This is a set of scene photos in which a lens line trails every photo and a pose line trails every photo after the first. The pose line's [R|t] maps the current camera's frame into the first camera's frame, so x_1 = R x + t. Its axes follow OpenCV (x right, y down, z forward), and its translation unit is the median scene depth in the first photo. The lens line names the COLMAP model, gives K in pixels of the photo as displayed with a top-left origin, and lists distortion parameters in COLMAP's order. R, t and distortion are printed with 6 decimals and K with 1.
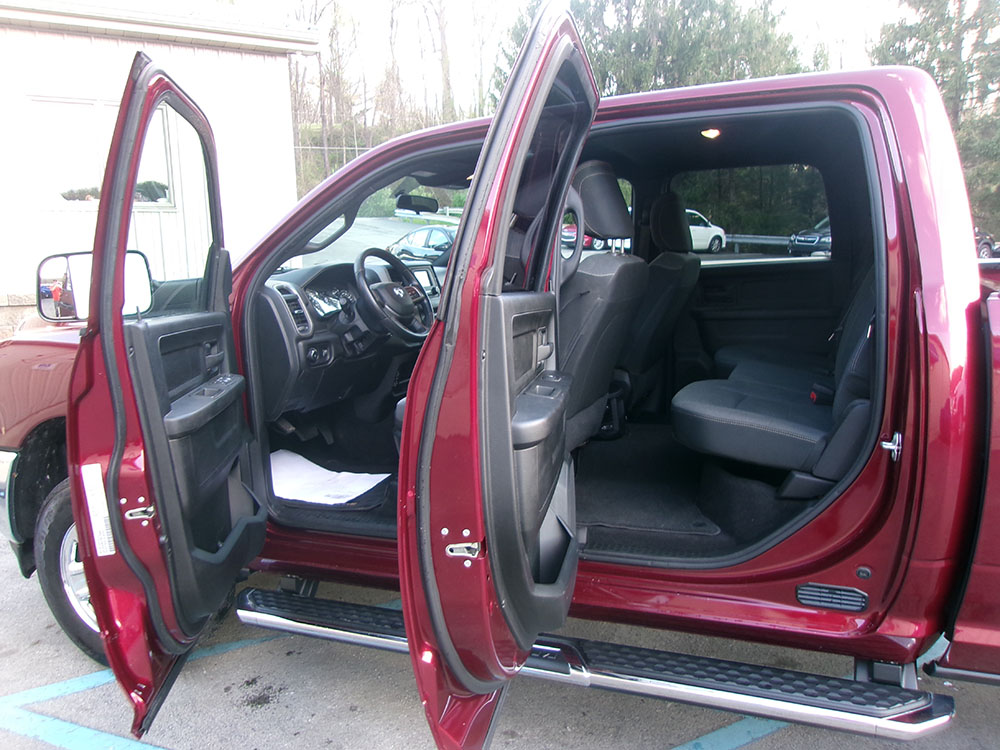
lens RADIAL K [[770.6, 0, 500.0], [0, 770.6, 375.0], [0, 0, 1]] dist [-0.009193, 0.010682]
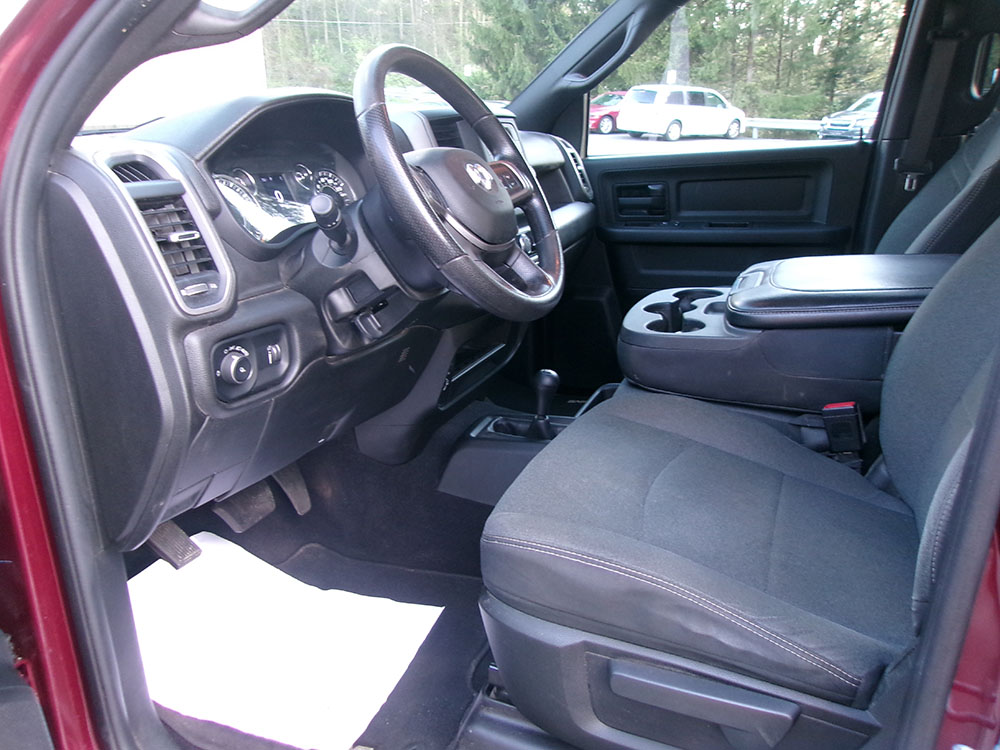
lens RADIAL K [[783.6, 0, 496.8], [0, 783.6, 369.4], [0, 0, 1]] dist [-0.018958, 0.002411]
pose [[0.999955, 0.003506, 0.008818, -0.126571], [-0.004622, 0.991504, 0.129994, -0.066217], [-0.008287, -0.130029, 0.991476, 0.631043]]
